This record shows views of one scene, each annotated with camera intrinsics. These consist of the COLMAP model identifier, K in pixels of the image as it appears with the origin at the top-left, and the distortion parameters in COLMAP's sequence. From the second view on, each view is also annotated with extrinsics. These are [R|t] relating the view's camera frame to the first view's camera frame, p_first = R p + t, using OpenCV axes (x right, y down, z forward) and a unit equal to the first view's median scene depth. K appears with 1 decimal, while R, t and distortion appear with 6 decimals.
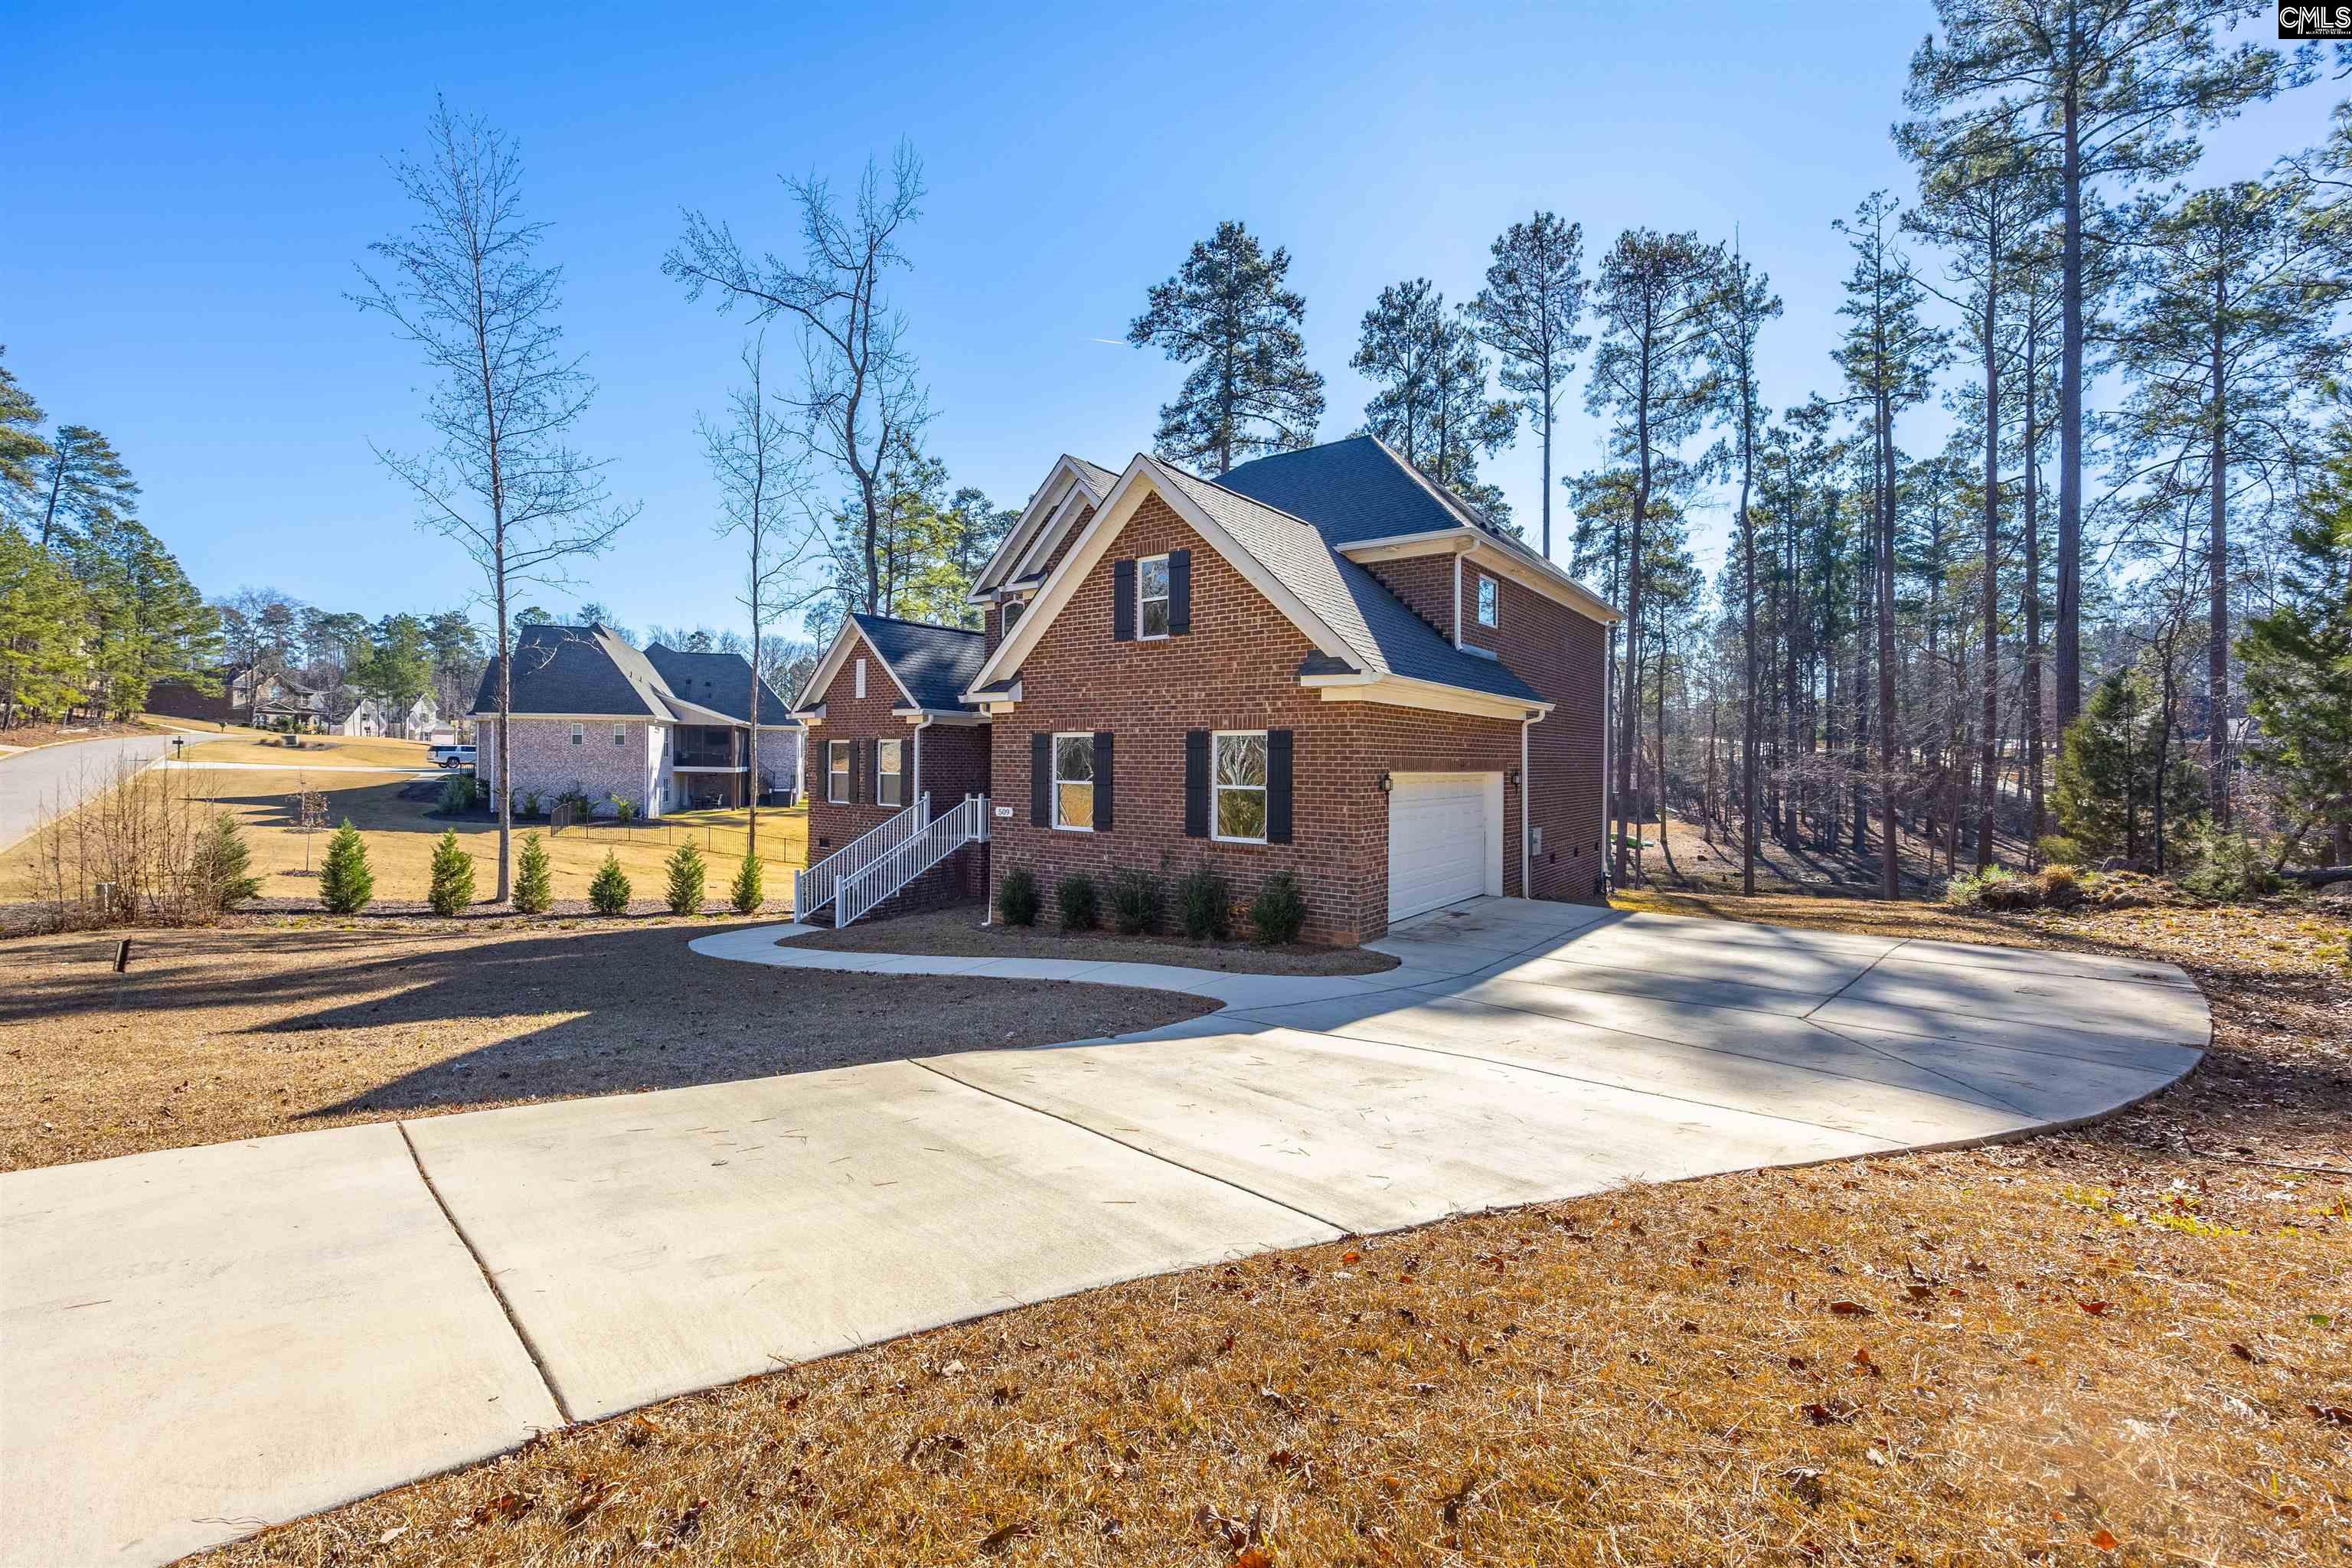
lens RADIAL K [[956.4, 0, 1121.3], [0, 956.4, 764.3], [0, 0, 1]] dist [-0.000138, -0.001441]
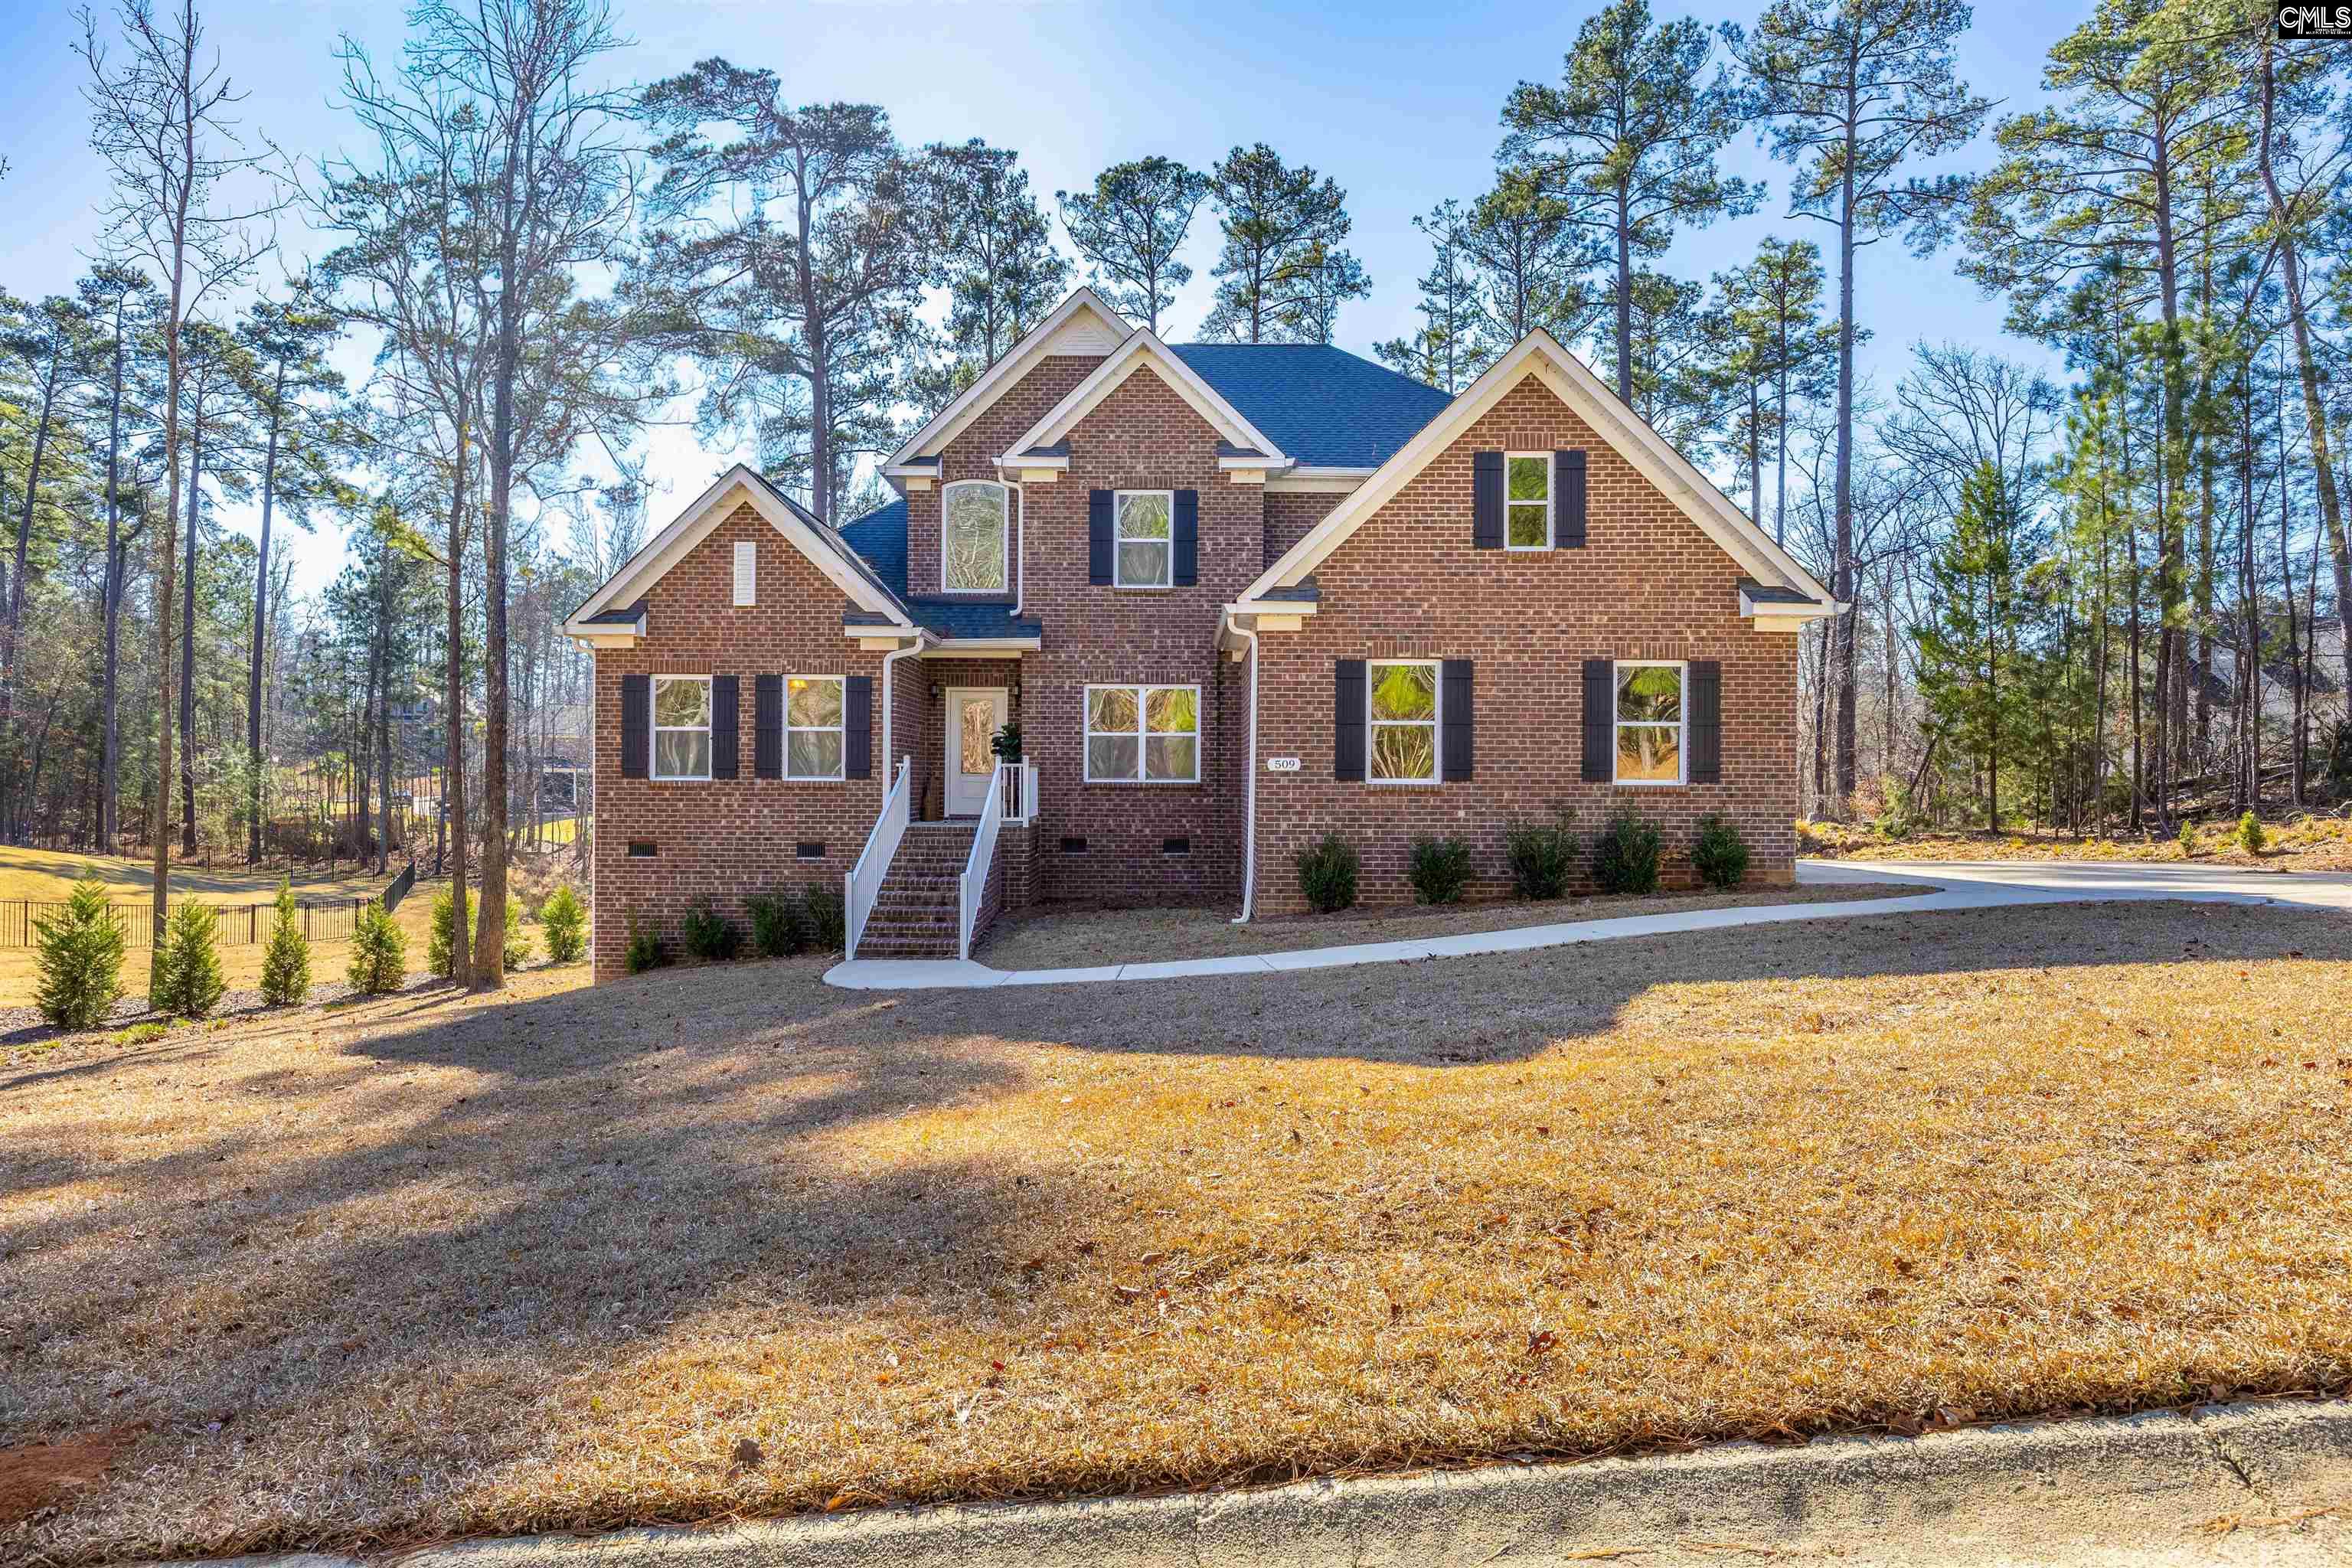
lens RADIAL K [[1270.2, 0, 1176.6], [0, 1270.2, 790.9], [0, 0, 1]] dist [0.003126, 0.000111]
pose [[0.783828, -0.011743, 0.620866, -0.358438], [0.006000, 0.999918, 0.011338, 0.026279], [-0.620948, -0.005162, 0.783834, 0.124235]]
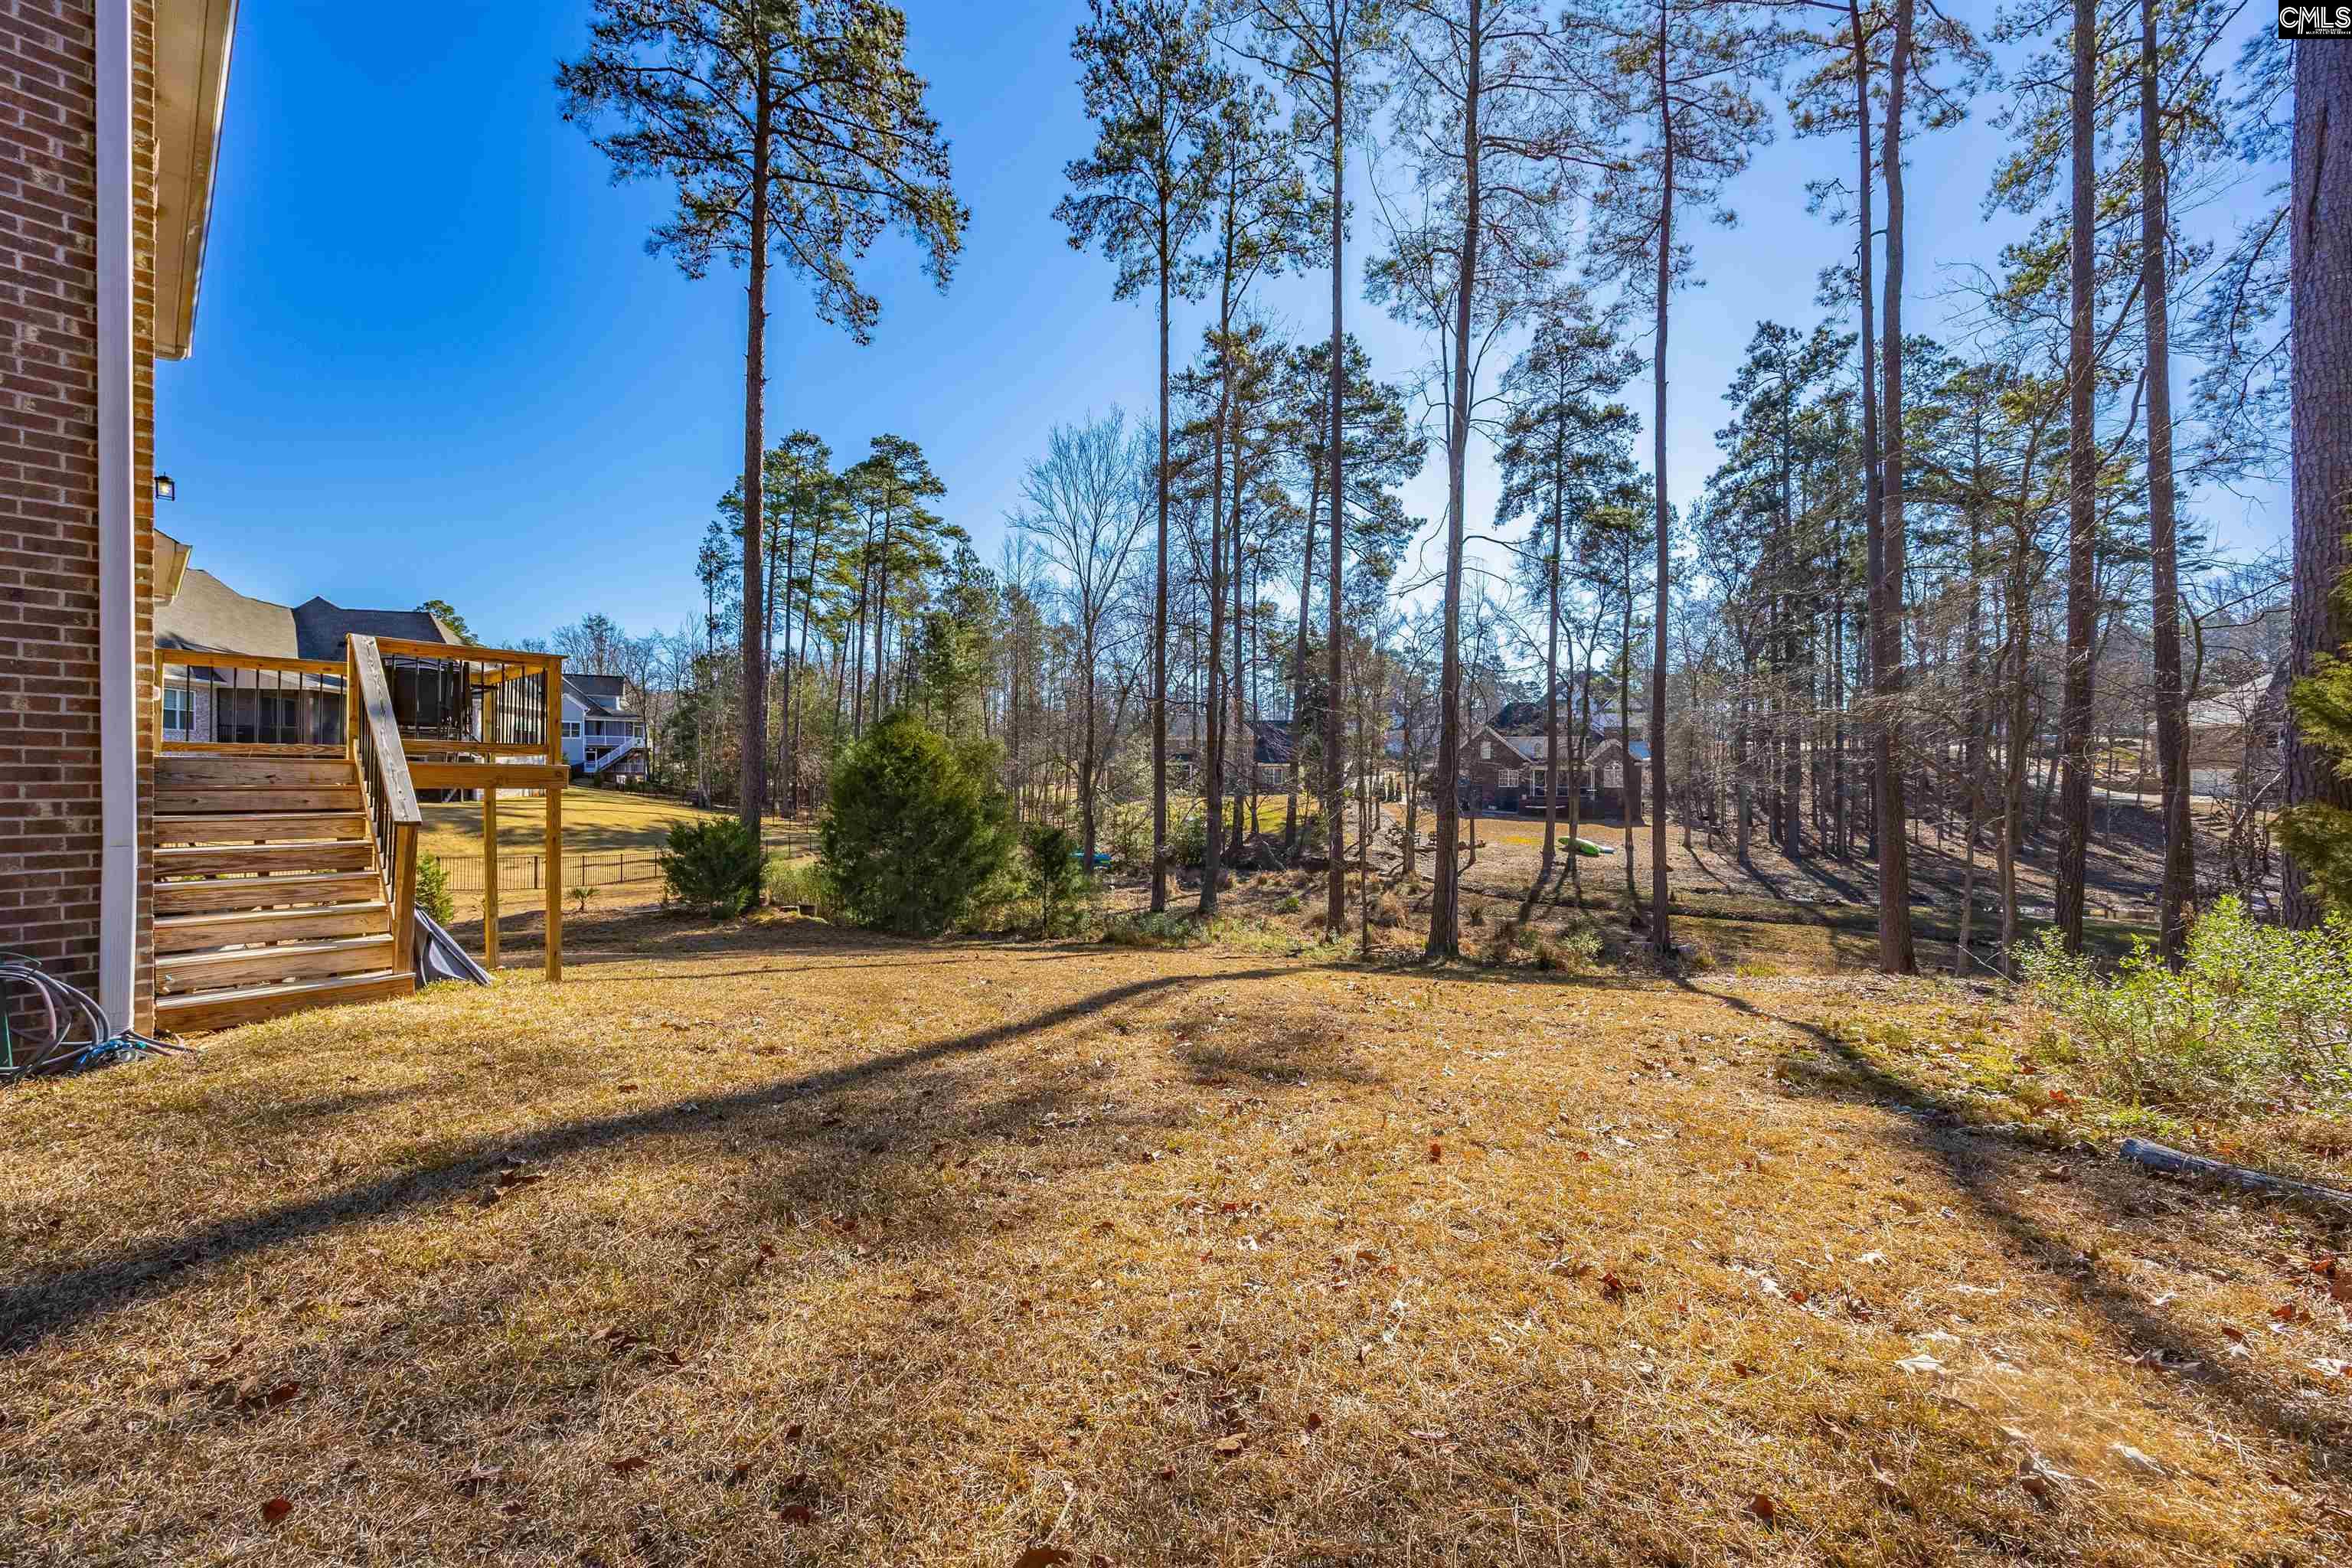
lens RADIAL K [[888.5, 0, 1173.5], [0, 888.5, 783.8], [0, 0, 1]] dist [-0.001737, -0.000509]
pose [[0.999490, -0.004223, -0.031668, 0.506929], [0.004248, 0.999991, 0.000724, 0.061084], [0.031665, -0.000858, 0.999498, 0.592779]]
